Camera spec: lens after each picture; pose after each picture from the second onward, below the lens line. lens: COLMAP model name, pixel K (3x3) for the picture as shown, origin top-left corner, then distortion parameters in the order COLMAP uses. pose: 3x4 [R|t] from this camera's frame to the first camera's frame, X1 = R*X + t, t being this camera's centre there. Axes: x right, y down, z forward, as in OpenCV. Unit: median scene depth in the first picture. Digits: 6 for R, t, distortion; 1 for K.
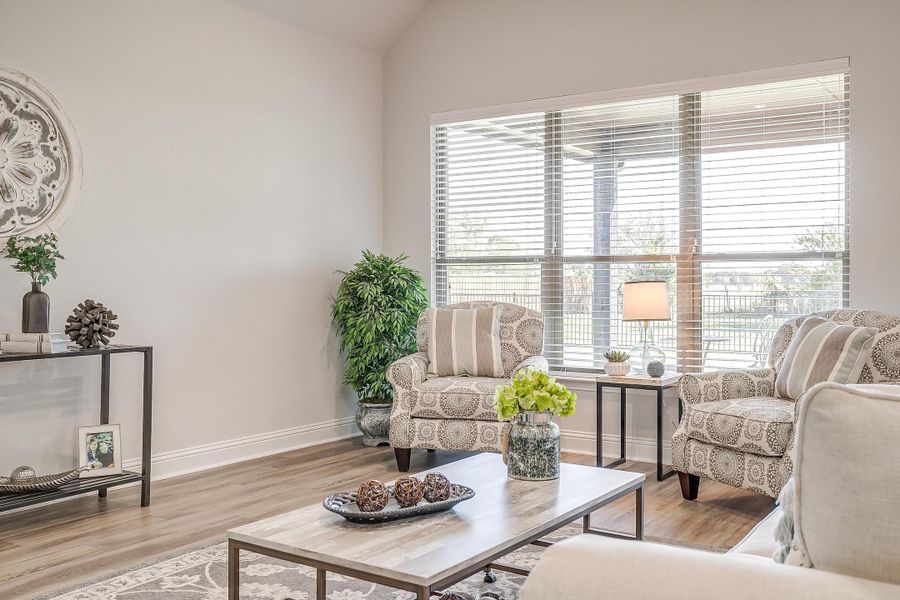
lens RADIAL K [[889.1, 0, 448.5], [0, 889.1, 294.1], [0, 0, 1]] dist [0.049836, 0.000000]
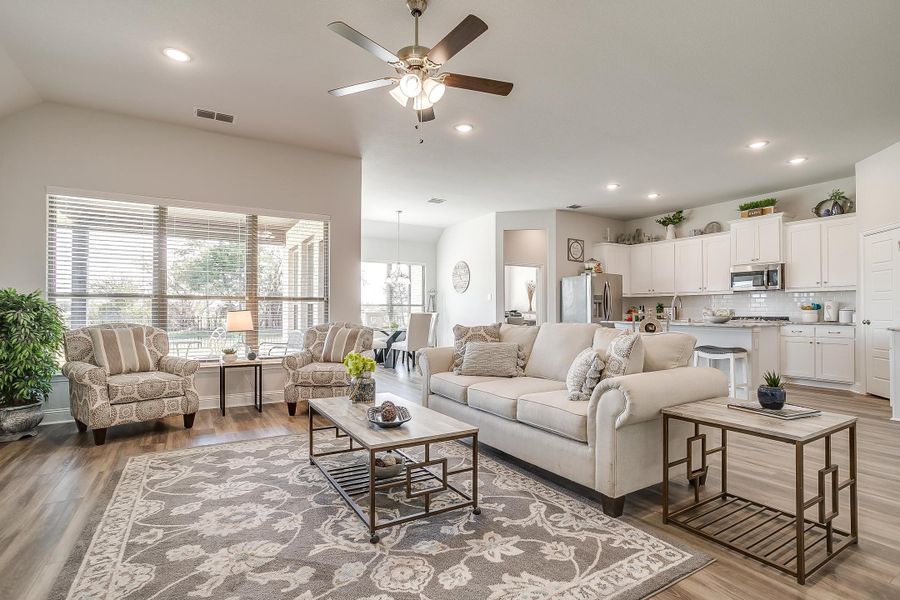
lens RADIAL K [[438.2, 0, 457.5], [0, 438.2, 301.7], [0, 0, 1]] dist [-0.038881, 0.018557]
pose [[0.405387, 0.019981, 0.913927, -0.544786], [0.012523, 0.999546, -0.027407, -0.000893], [-0.914059, 0.022555, 0.404953, 0.257152]]
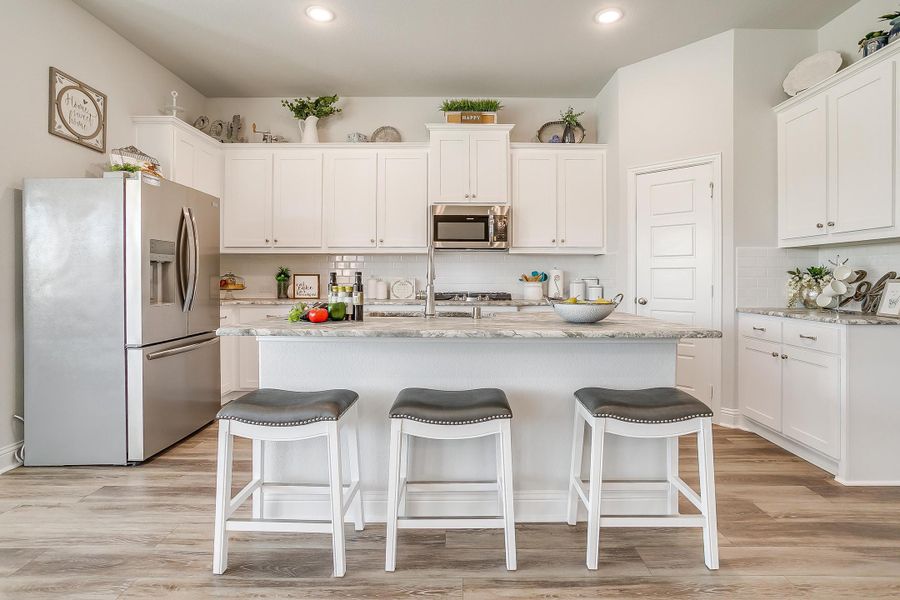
lens RADIAL K [[438.2, 0, 455.3], [0, 438.2, 273.1], [0, 0, 1]] dist [-0.038881, 0.018557]
pose [[-0.566782, 0.006648, 0.823841, 0.618350], [0.011500, 0.999934, -0.000158, -0.020245], [-0.823788, 0.009385, -0.566821, 0.467492]]
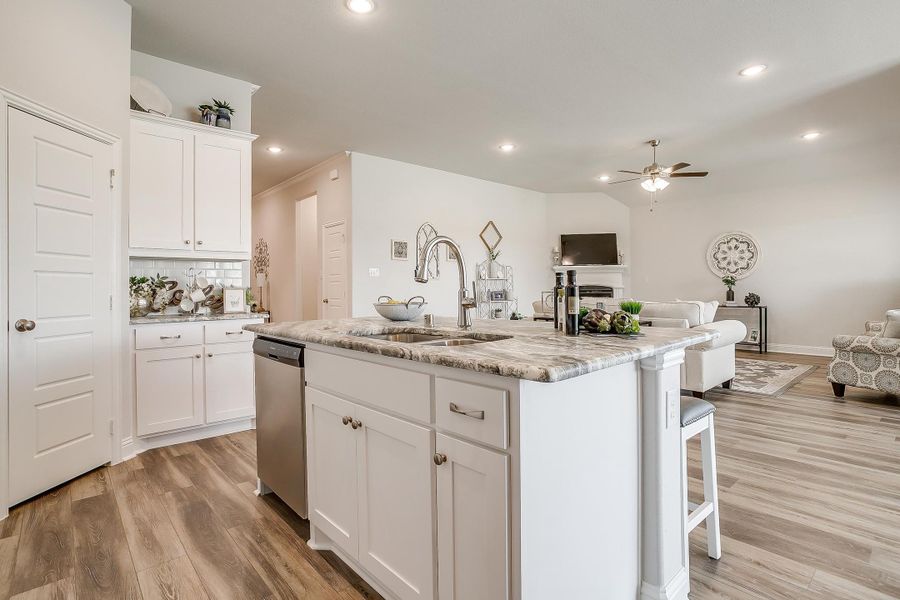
lens RADIAL K [[450.9, 0, 452.0], [0, 450.9, 293.0], [0, 0, 1]] dist [-0.027213, 0.006006]
pose [[-0.244375, 0.009989, -0.969629, 1.520375], [-0.004490, 0.999925, 0.011433, -0.006589], [0.969670, 0.007148, -0.244312, 0.283578]]
